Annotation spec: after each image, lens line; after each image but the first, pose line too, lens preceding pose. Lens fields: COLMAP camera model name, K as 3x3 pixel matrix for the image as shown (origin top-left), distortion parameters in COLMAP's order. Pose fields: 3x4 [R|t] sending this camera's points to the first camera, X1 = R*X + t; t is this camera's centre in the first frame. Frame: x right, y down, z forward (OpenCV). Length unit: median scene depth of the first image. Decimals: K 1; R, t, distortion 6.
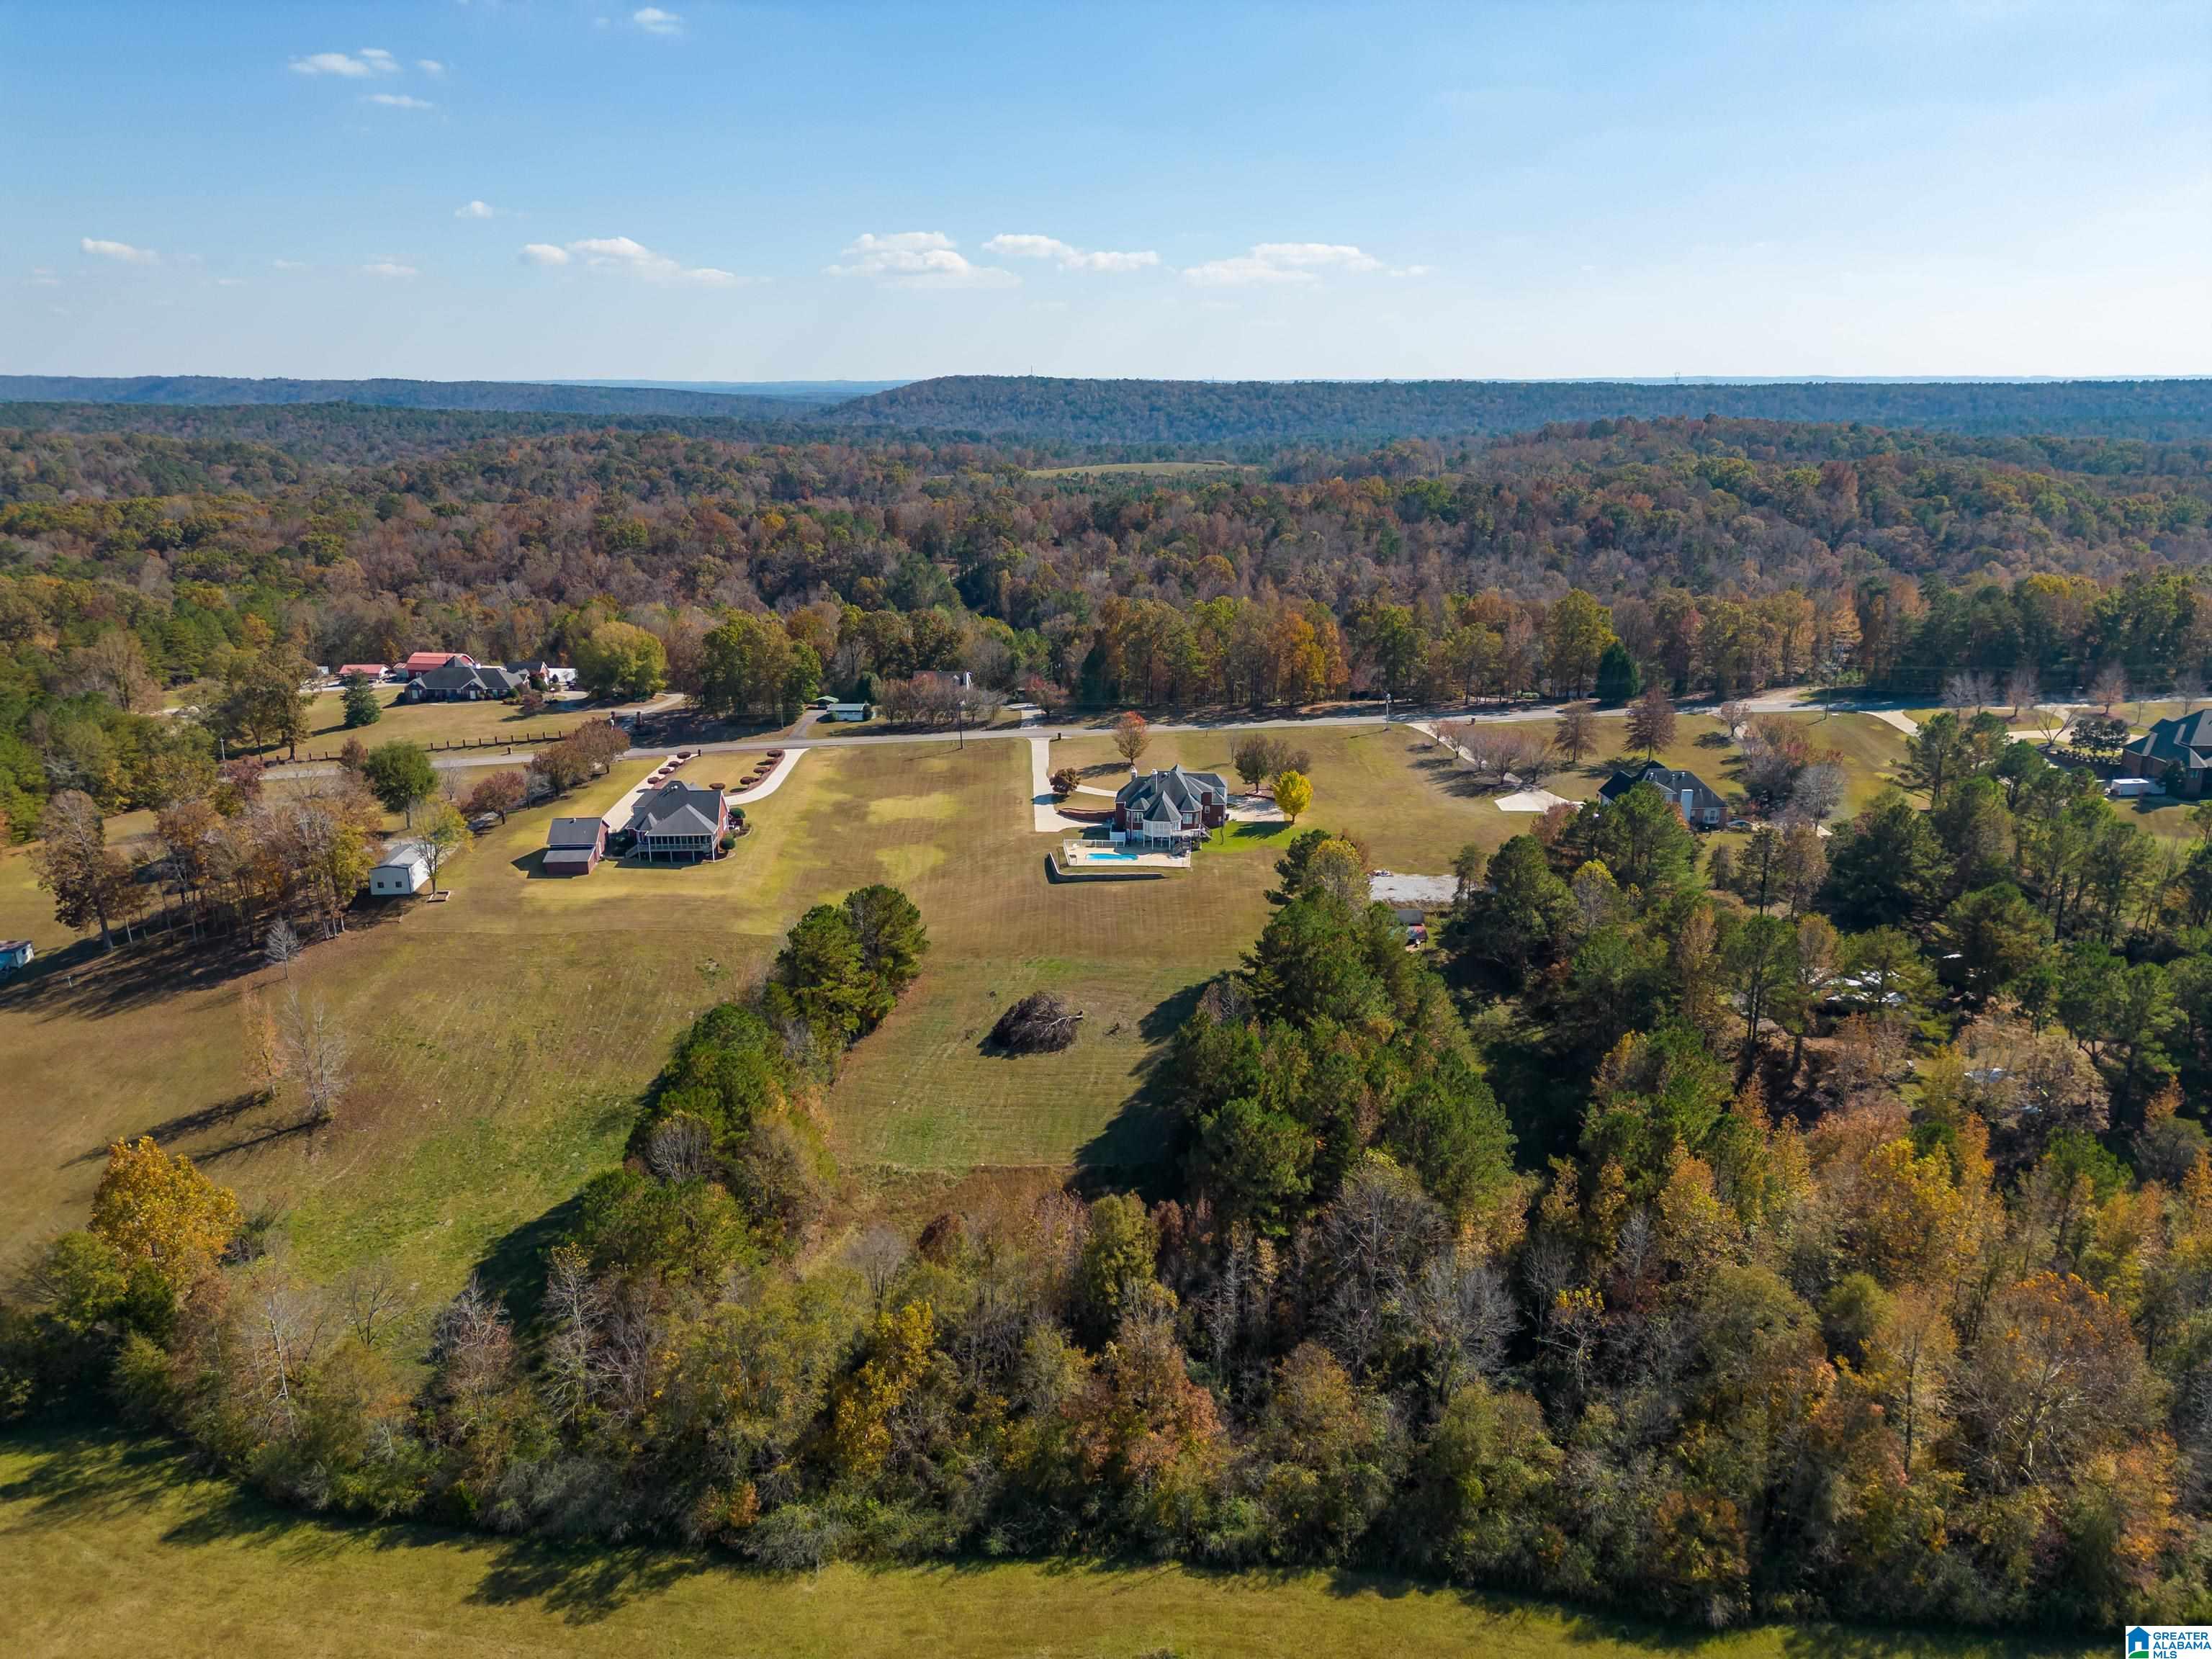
lens RADIAL K [[1538.0, 0, 1106.0], [0, 1538.0, 829.5], [0, 0, 1]] dist [0.089696, -0.094530]
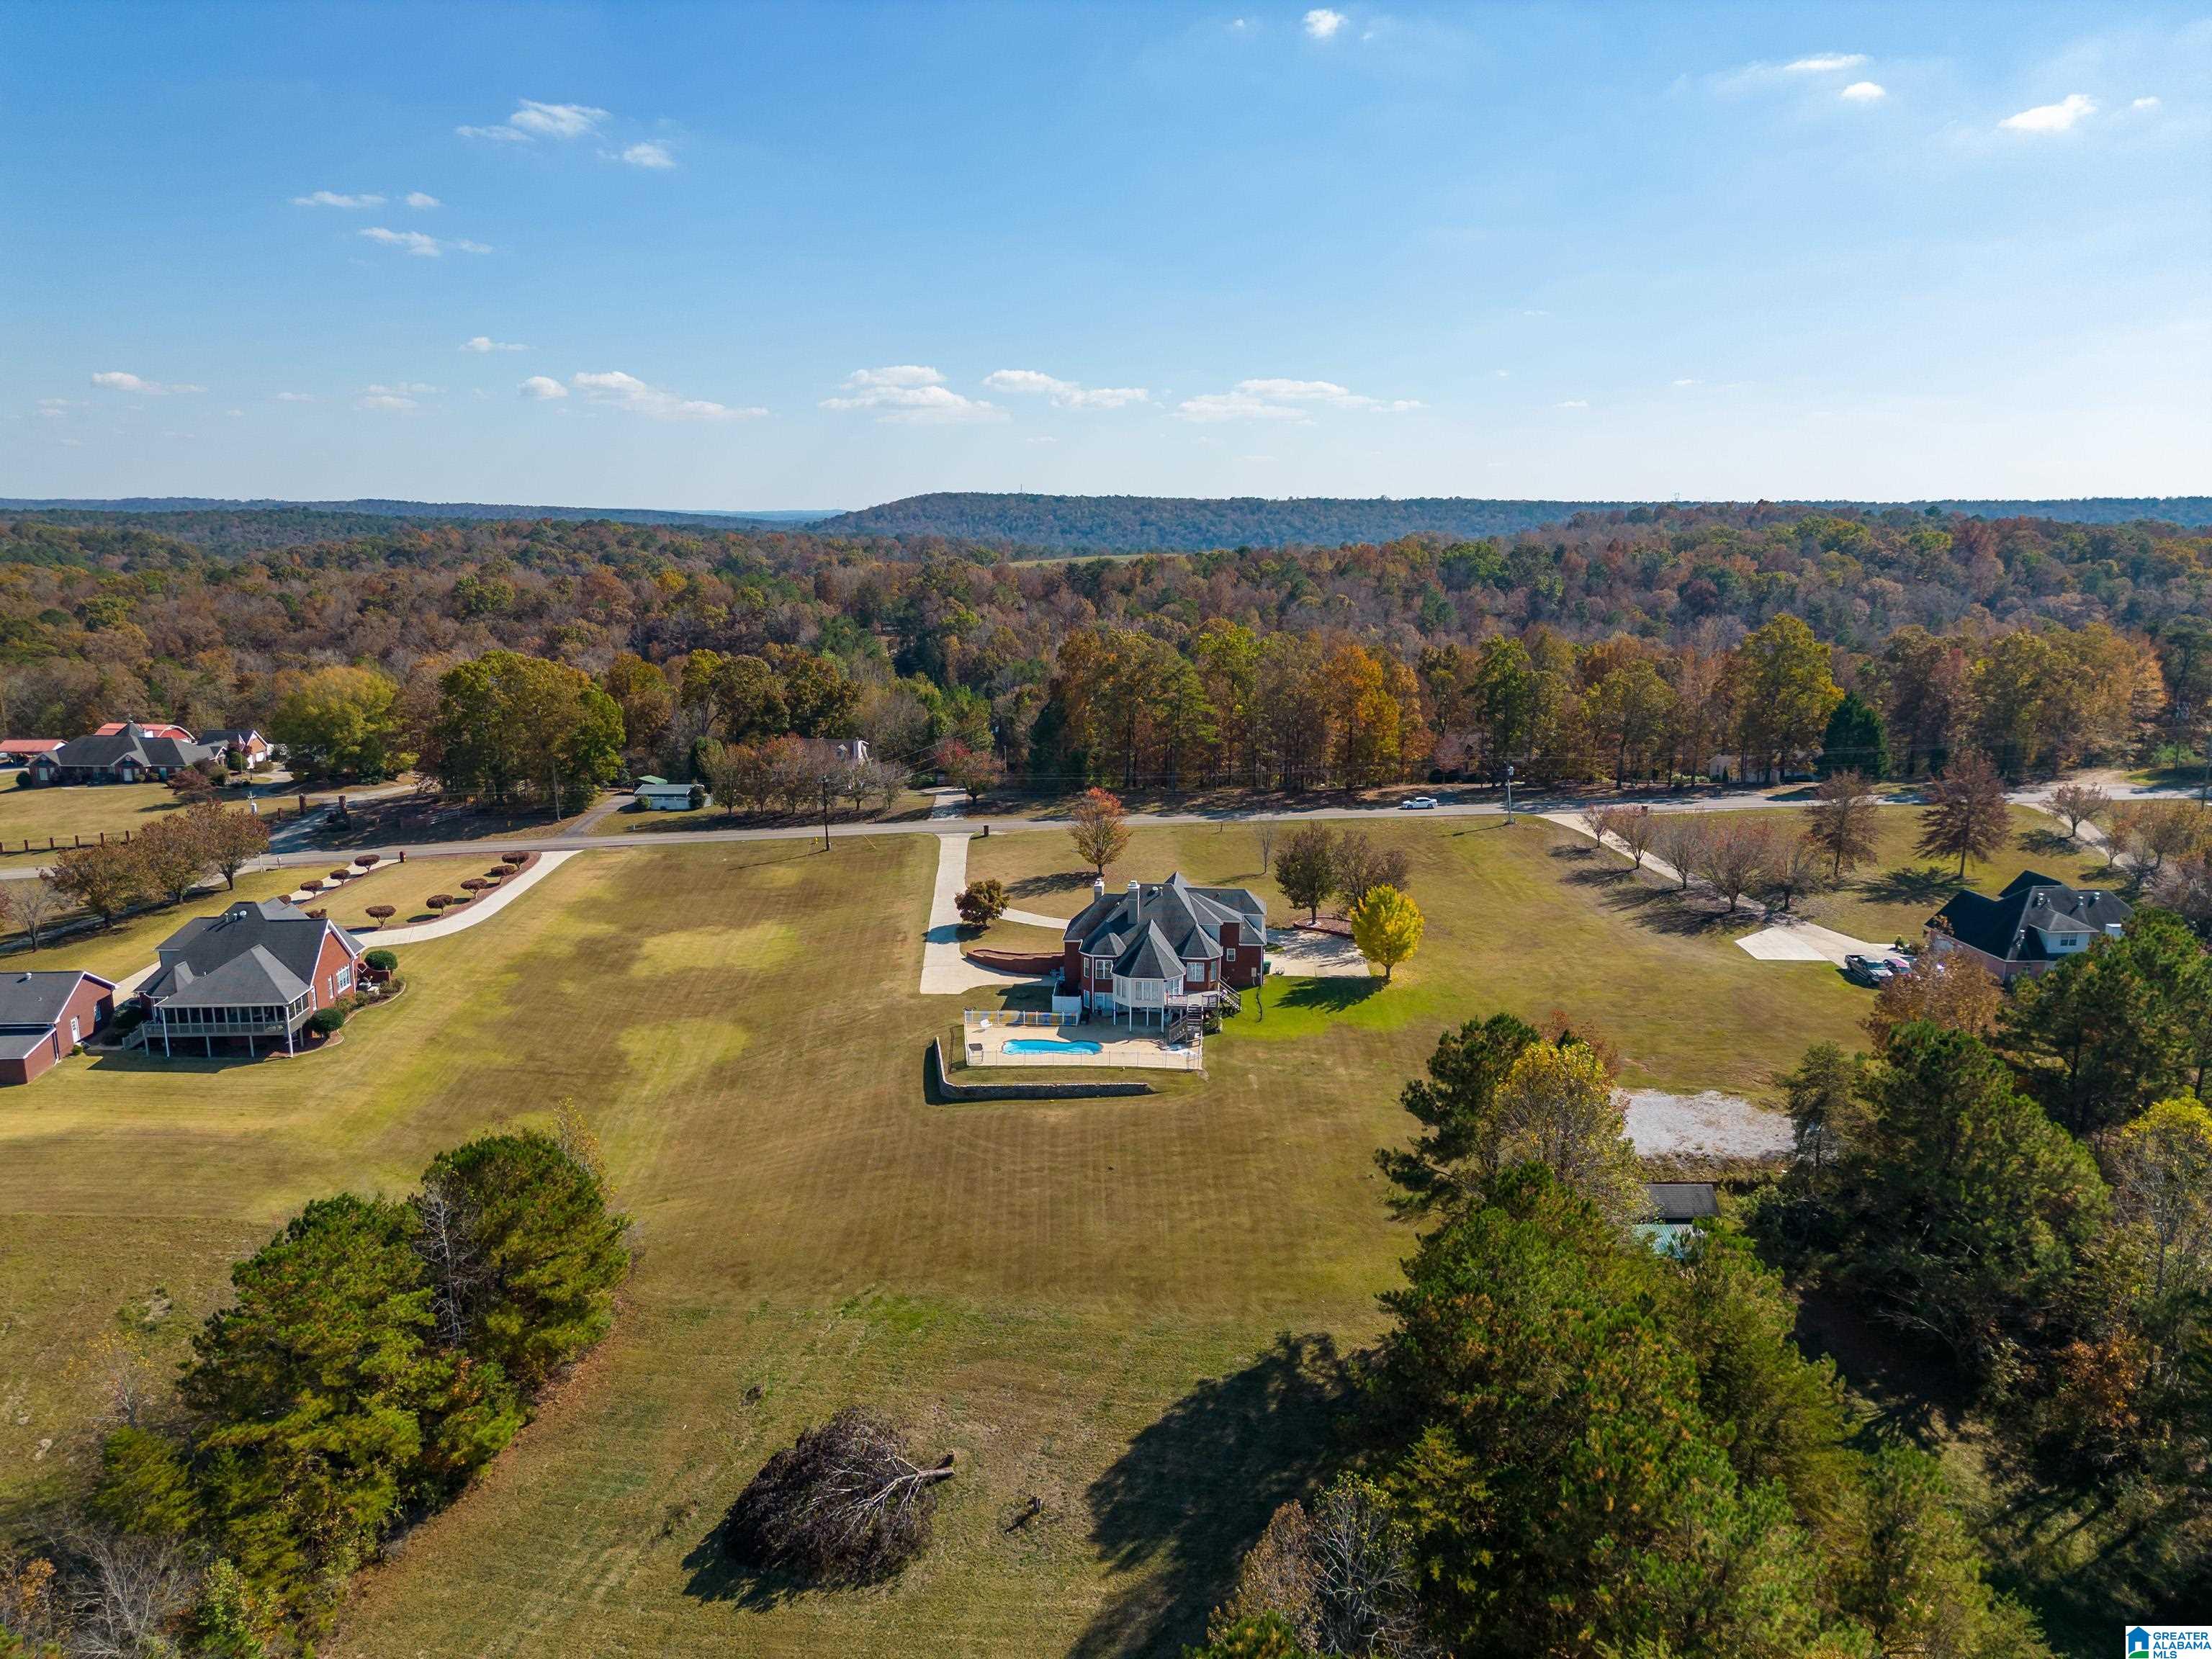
lens RADIAL K [[1538.0, 0, 1106.0], [0, 1538.0, 829.5], [0, 0, 1]] dist [0.089696, -0.094530]
pose [[0.999982, 0.003305, 0.005009, 0.015044], [-0.002892, 0.996760, -0.080376, -0.010881], [-0.005259, 0.080360, 0.996752, 0.367597]]
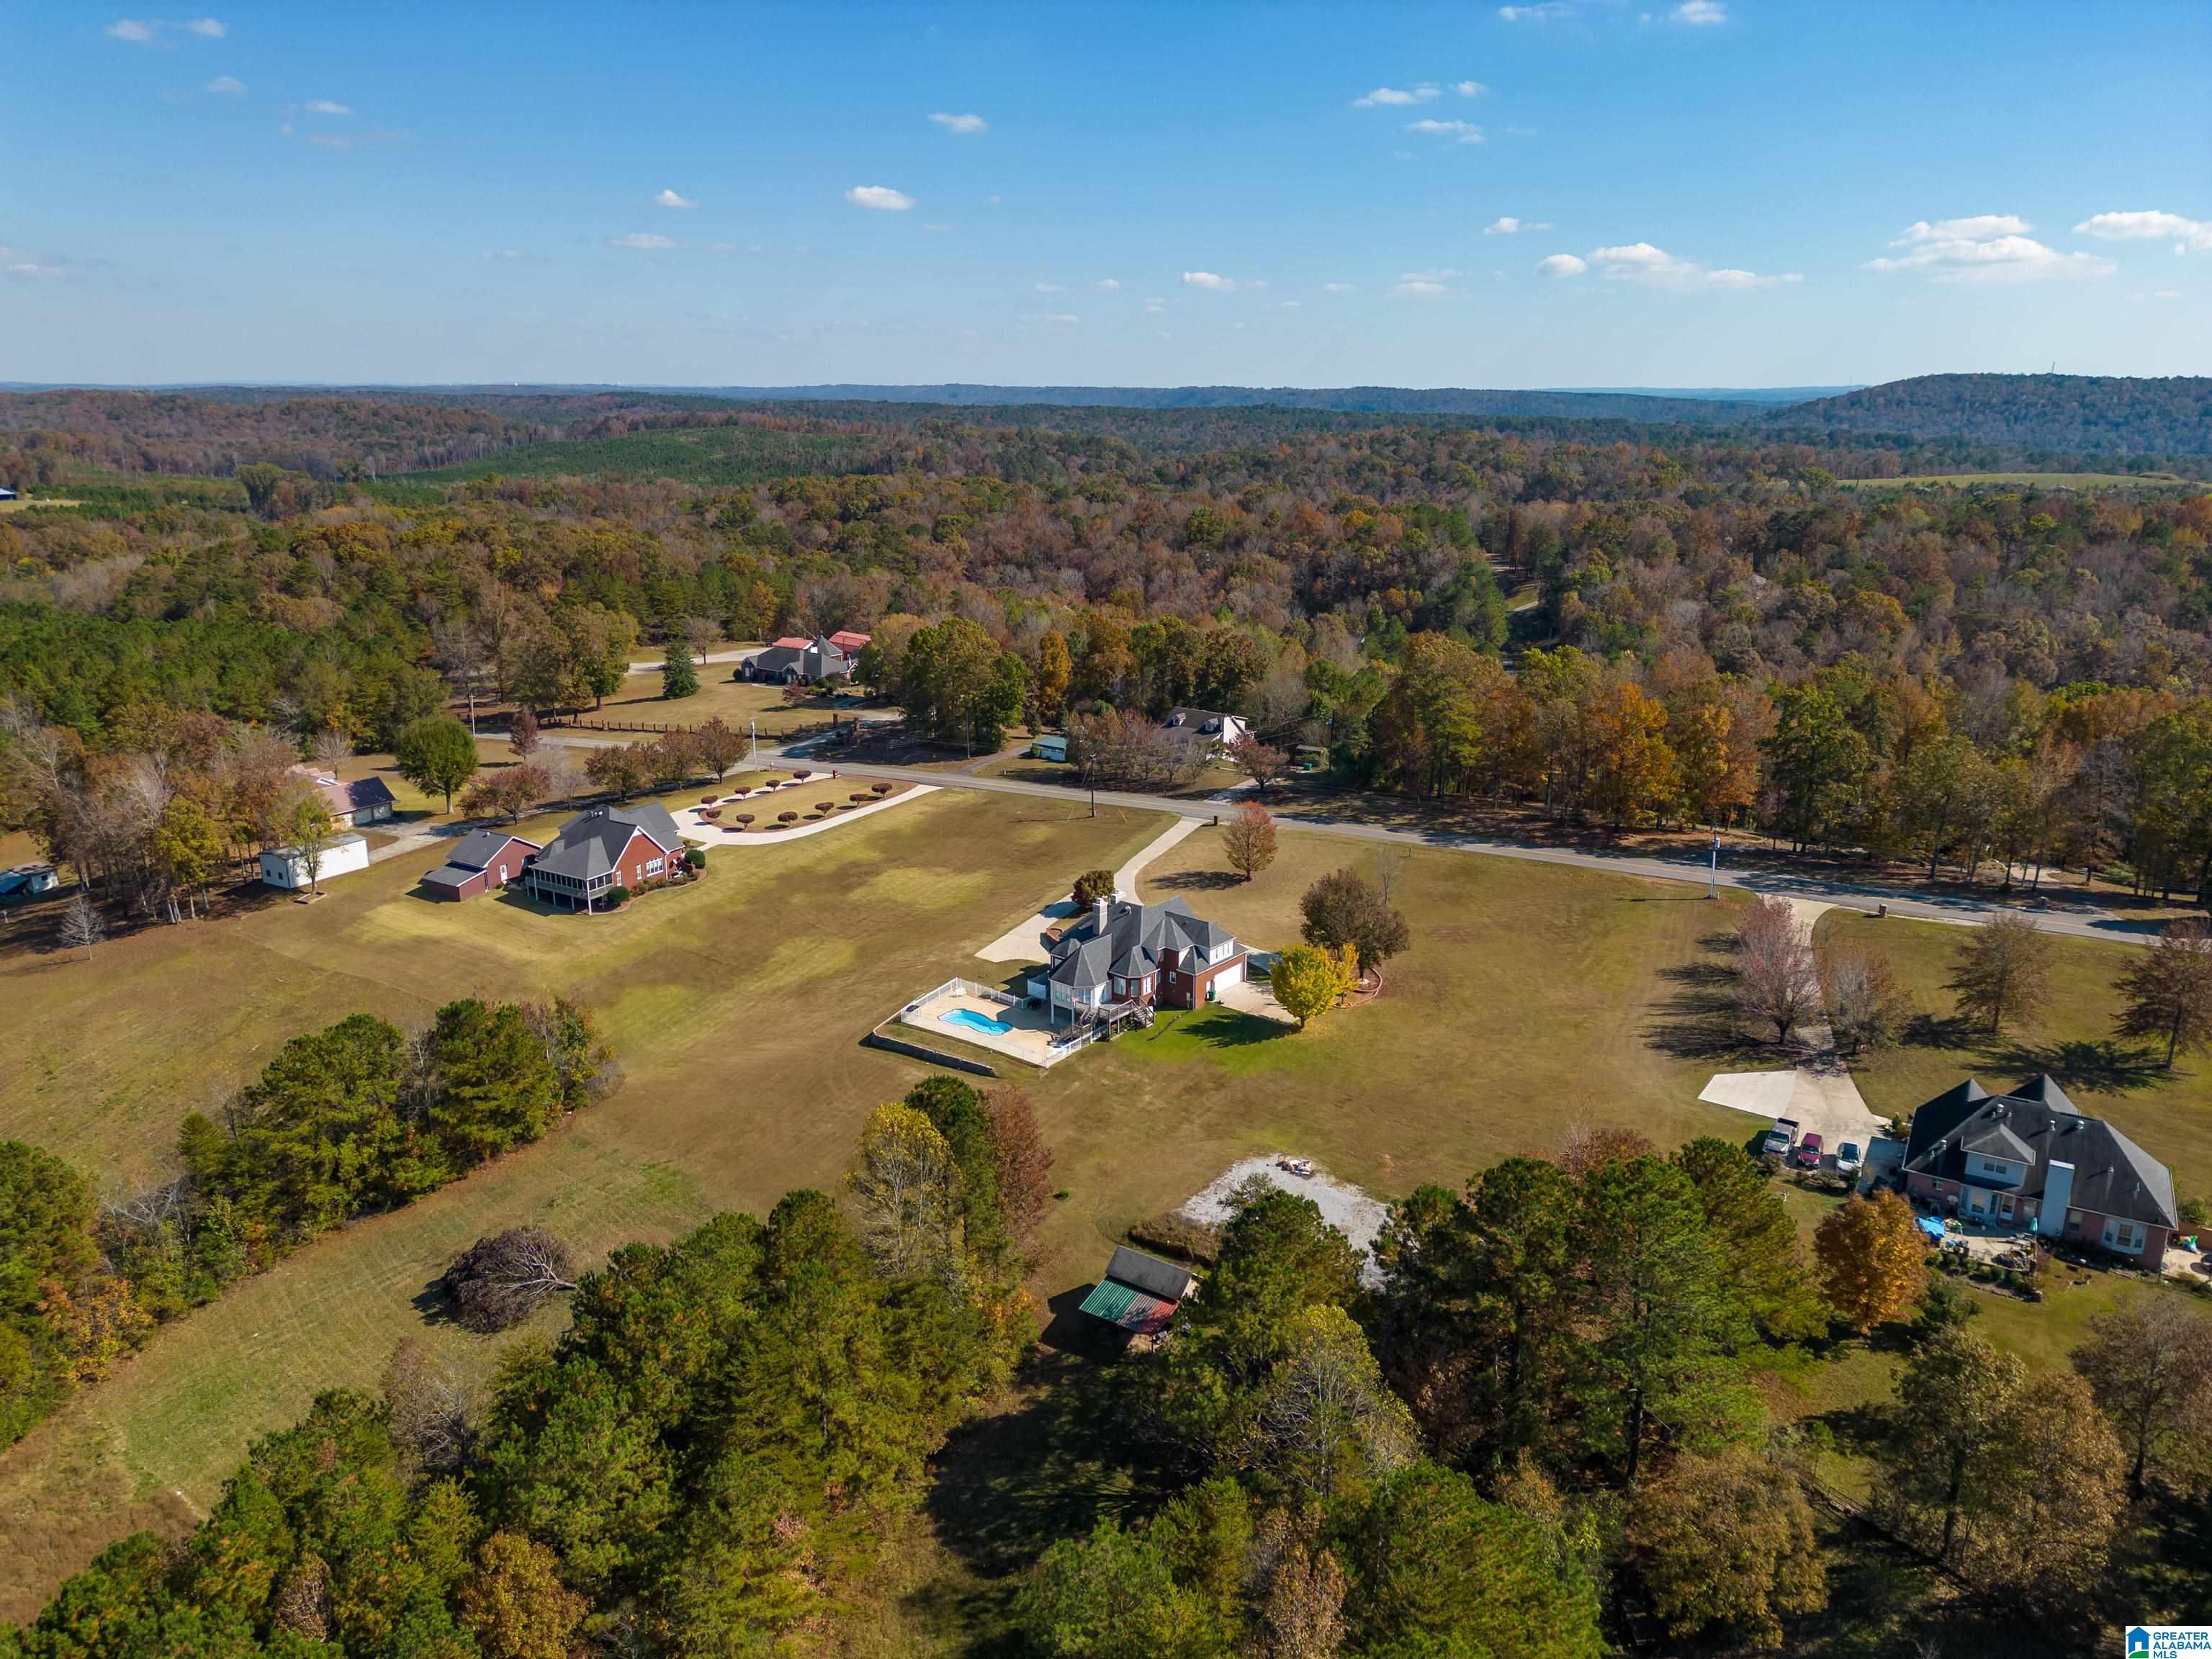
lens RADIAL K [[1563.6, 0, 1113.8], [0, 1563.6, 808.3], [0, 0, 1]] dist [0.071165, -0.068729]
pose [[0.825584, 0.148936, -0.544269, 0.308666], [-0.160671, 0.986658, 0.026277, -0.075419], [0.540921, 0.065755, 0.838499, 0.373368]]
